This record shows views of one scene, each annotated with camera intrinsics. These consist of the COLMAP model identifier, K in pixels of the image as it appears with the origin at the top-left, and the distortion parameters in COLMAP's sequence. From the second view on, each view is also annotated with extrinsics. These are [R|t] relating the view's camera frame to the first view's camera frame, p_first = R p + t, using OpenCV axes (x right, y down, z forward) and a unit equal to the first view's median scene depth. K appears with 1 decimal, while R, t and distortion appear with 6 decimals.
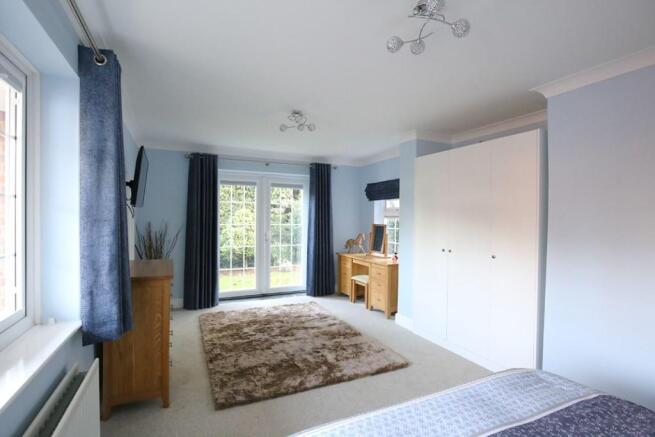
lens RADIAL K [[318.7, 0, 326.9], [0, 318.7, 216.3], [0, 0, 1]] dist [0.001137, 0.000084]
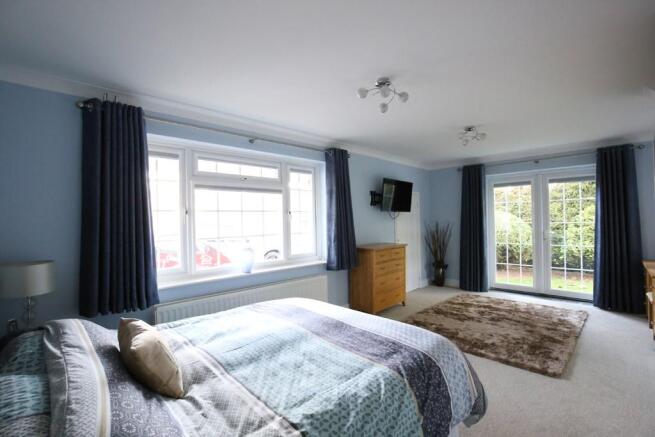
lens RADIAL K [[307.9, 0, 326.1], [0, 307.9, 219.2], [0, 0, 1]] dist [-0.000276, 0.000135]
pose [[0.347621, -0.018399, -0.937454, 0.489408], [0.022762, 0.999678, -0.011179, 0.010674], [0.937359, -0.017452, 0.347928, 0.055369]]
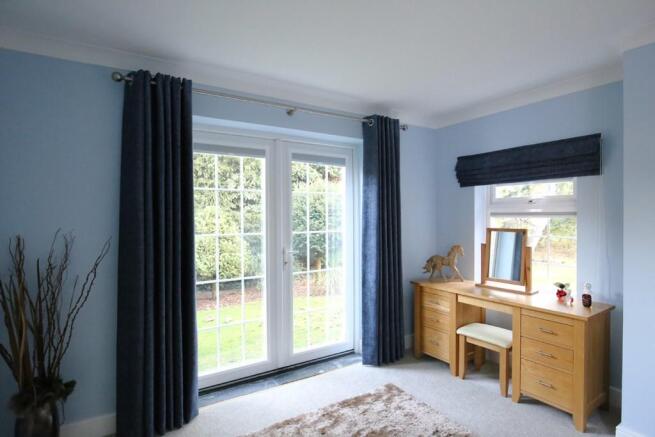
lens RADIAL K [[342.6, 0, 327.9], [0, 342.6, 216.2], [0, 0, 1]] dist [-0.020571, 0.000599]
pose [[0.990411, -0.014492, 0.137390, -0.208391], [0.014004, 0.999892, 0.004516, -0.002573], [-0.137440, -0.002549, 0.990507, 0.470856]]
